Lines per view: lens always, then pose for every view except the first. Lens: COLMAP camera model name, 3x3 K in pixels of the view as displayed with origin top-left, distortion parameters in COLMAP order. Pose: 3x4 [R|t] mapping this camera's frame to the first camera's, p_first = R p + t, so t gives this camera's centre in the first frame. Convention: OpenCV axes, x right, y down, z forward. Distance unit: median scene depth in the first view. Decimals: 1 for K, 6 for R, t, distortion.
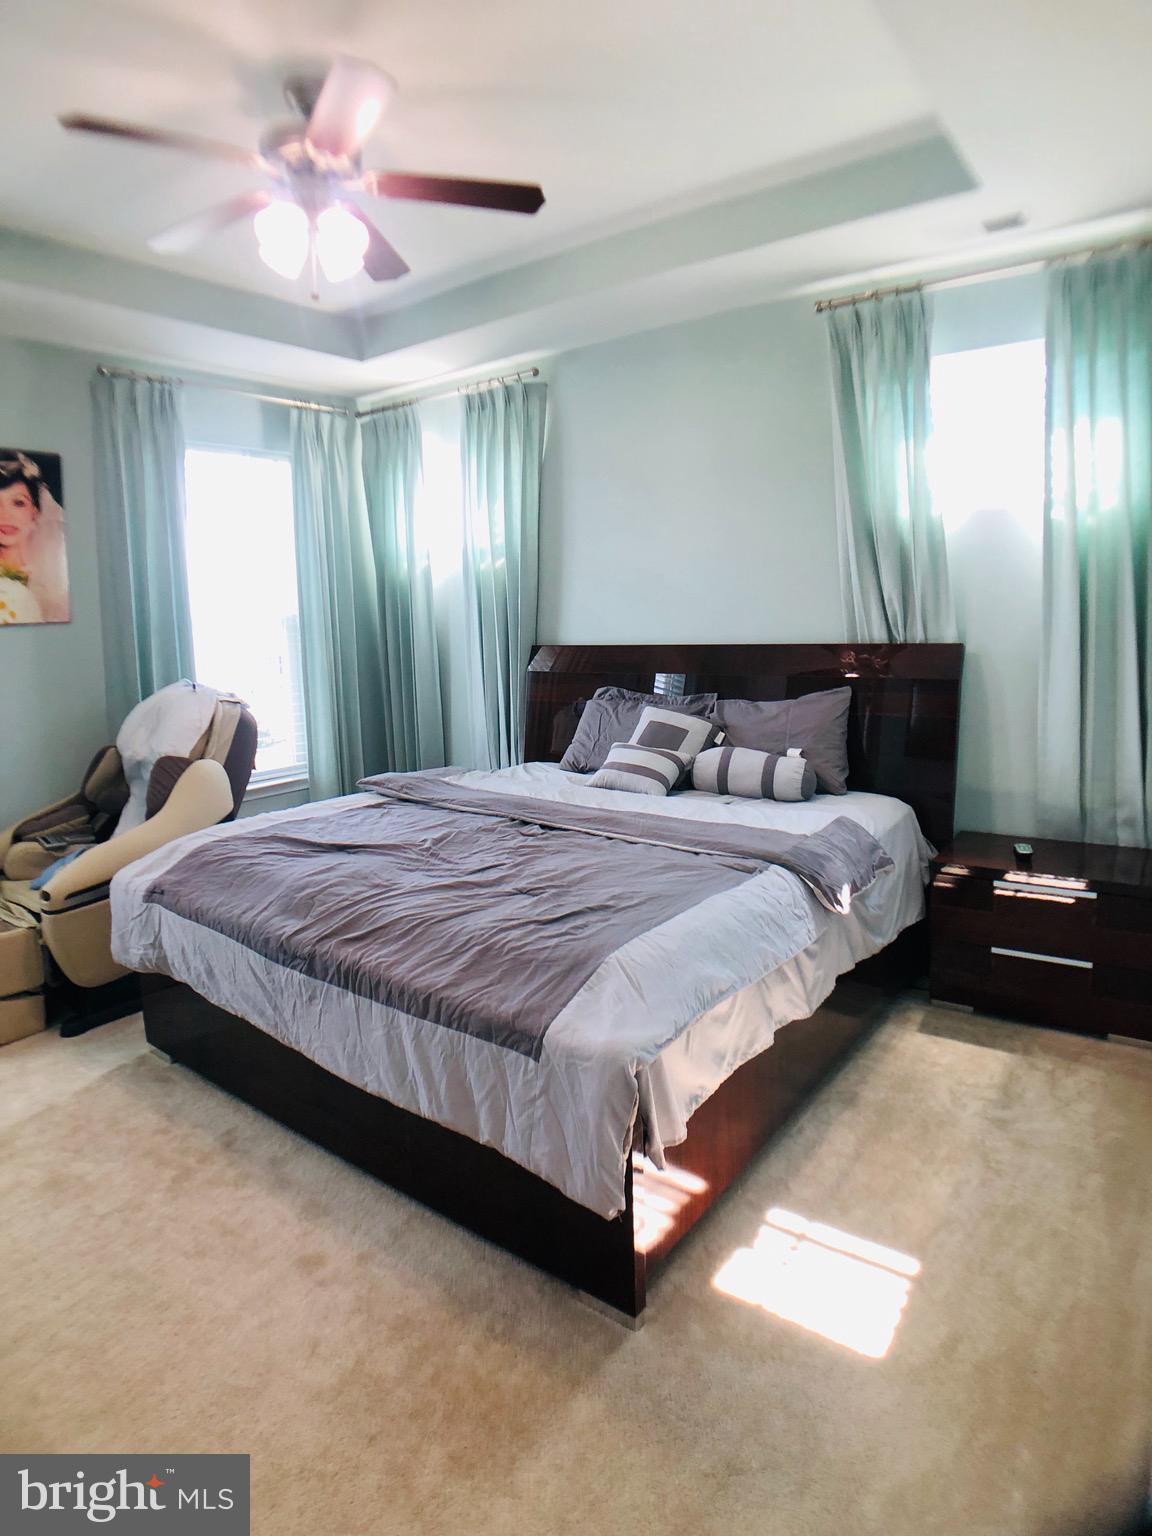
lens RADIAL K [[886.6, 0, 576.3], [0, 886.6, 733.4], [0, 0, 1]] dist [-0.118311, 0.042041]
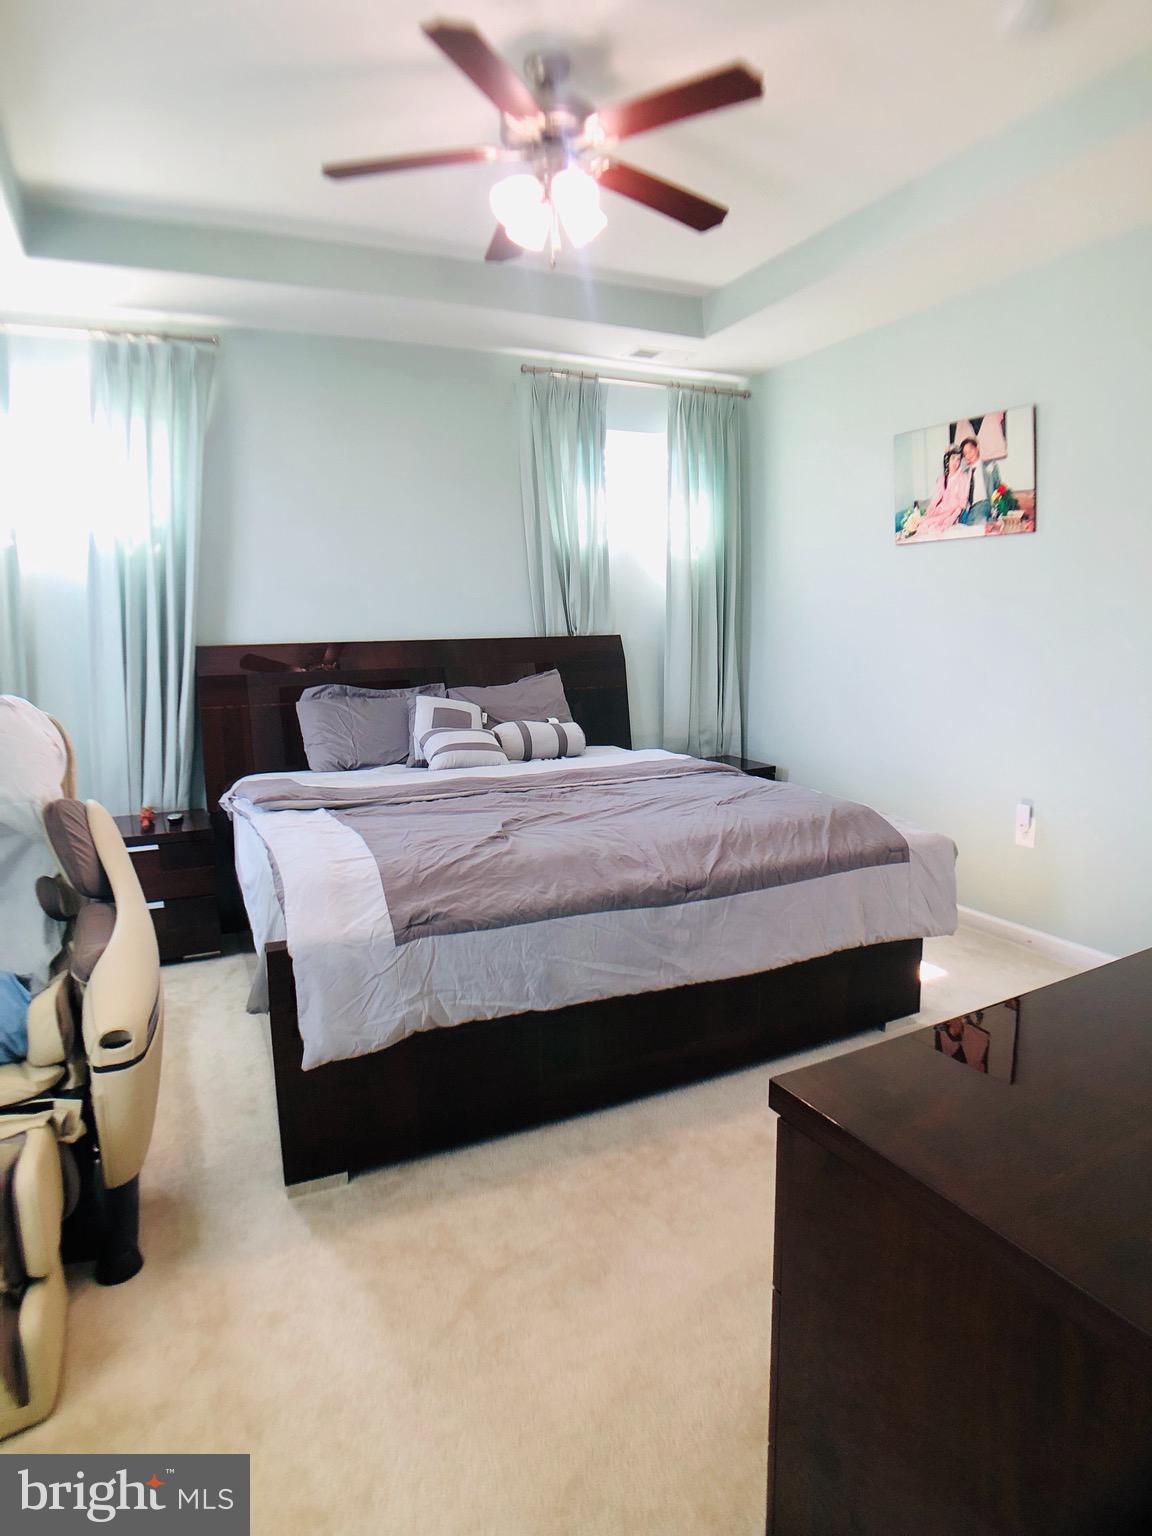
lens RADIAL K [[847.0, 0, 526.0], [0, 847.0, 737.1], [0, 0, 1]] dist [-0.049680, -0.059485]
pose [[0.518028, -0.078431, 0.851760, -0.808610], [0.118446, 0.992771, 0.019379, 0.015992], [-0.847123, 0.090849, 0.523573, 0.405134]]
